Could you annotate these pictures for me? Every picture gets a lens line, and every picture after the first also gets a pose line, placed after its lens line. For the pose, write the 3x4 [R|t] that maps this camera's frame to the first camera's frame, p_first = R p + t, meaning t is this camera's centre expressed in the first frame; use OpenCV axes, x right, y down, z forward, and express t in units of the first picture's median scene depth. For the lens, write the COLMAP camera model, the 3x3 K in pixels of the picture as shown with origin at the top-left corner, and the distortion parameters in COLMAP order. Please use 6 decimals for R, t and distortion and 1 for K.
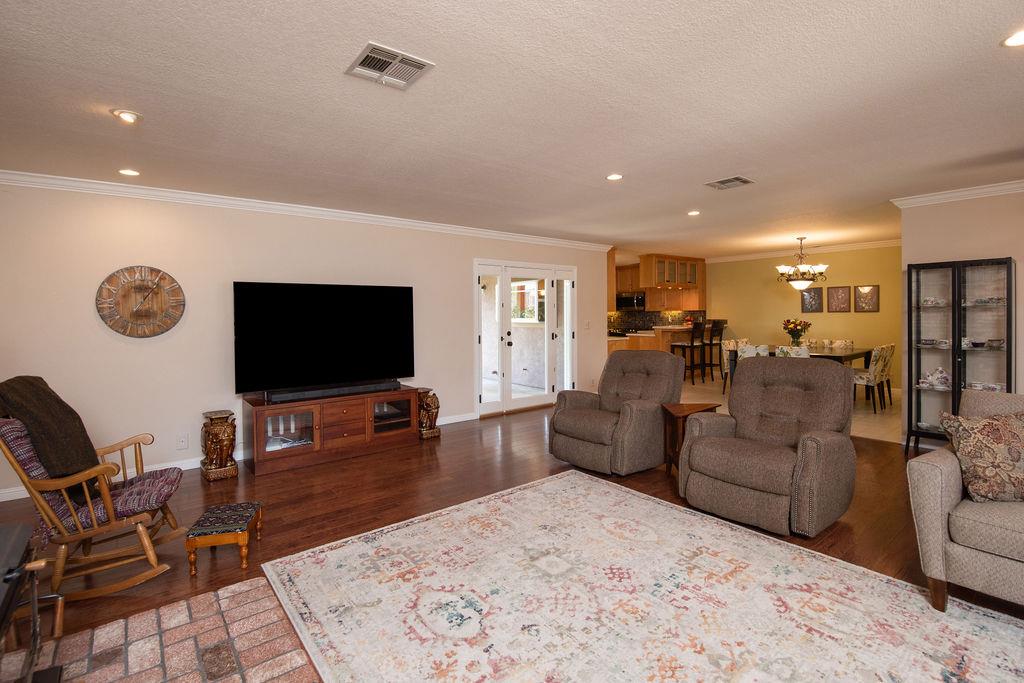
lens RADIAL K [[473.3, 0, 509.5], [0, 473.3, 318.3], [0, 0, 1]] dist [-0.013488, -0.000911]
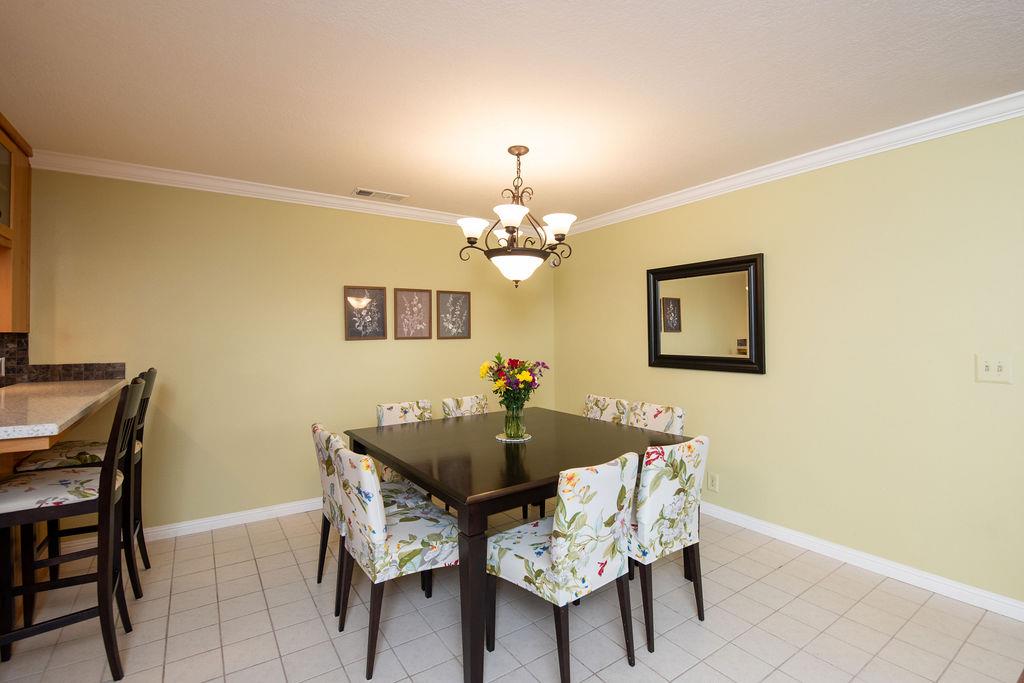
lens RADIAL K [[455.0, 0, 514.2], [0, 455.0, 336.1], [0, 0, 1]] dist [-0.001279, -0.009230]
pose [[0.077690, 0.008231, 0.996944, 0.599440], [0.013479, 0.999866, -0.009306, -0.027996], [-0.996886, 0.014161, 0.077569, 2.361031]]
